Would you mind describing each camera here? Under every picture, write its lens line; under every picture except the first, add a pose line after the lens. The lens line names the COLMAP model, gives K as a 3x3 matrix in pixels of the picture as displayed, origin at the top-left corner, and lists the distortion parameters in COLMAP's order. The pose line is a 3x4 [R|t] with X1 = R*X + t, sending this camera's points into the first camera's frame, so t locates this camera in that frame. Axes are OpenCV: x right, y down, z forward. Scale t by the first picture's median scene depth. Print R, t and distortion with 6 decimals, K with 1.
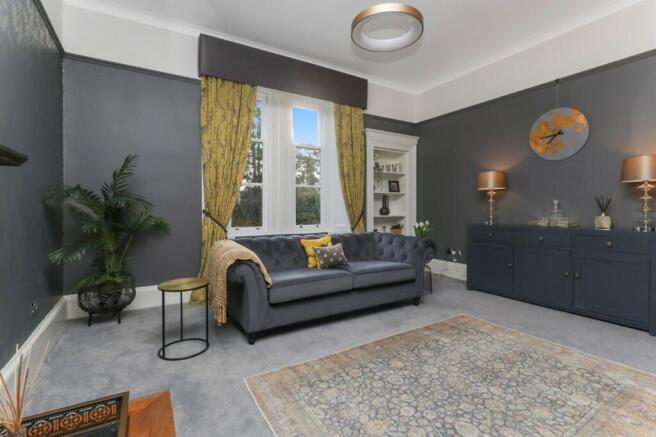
lens RADIAL K [[296.9, 0, 329.1], [0, 296.9, 213.2], [0, 0, 1]] dist [-0.001912, 0.000313]
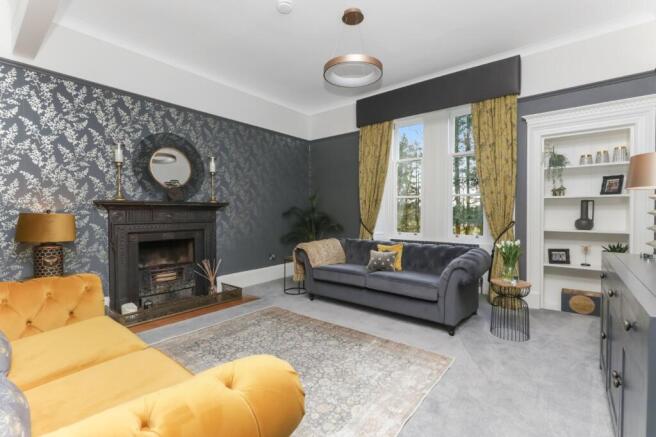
lens RADIAL K [[296.9, 0, 340.5], [0, 296.9, 218.0], [0, 0, 1]] dist [-0.001912, 0.000313]
pose [[0.368897, 0.023205, -0.929180, 1.378266], [-0.014153, 0.999713, 0.019348, -0.057392], [0.929362, 0.006014, 0.369120, 0.548968]]
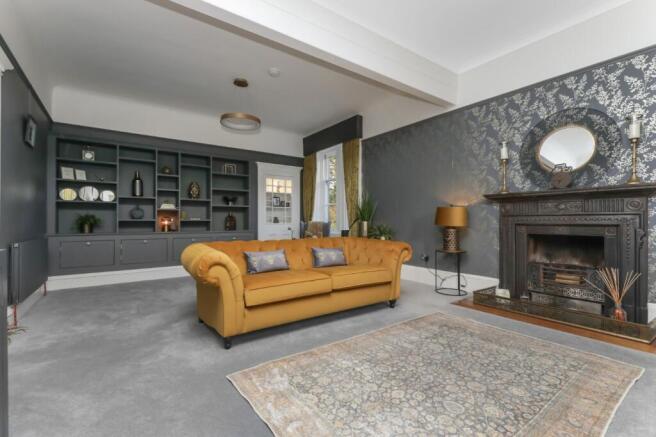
lens RADIAL K [[296.9, 0, 330.9], [0, 296.9, 219.1], [0, 0, 1]] dist [-0.001912, 0.000313]
pose [[-0.995552, 0.002001, -0.094194, 0.721528], [0.001729, 0.999994, 0.002973, 0.027046], [0.094199, 0.002797, -0.995549, 1.553303]]
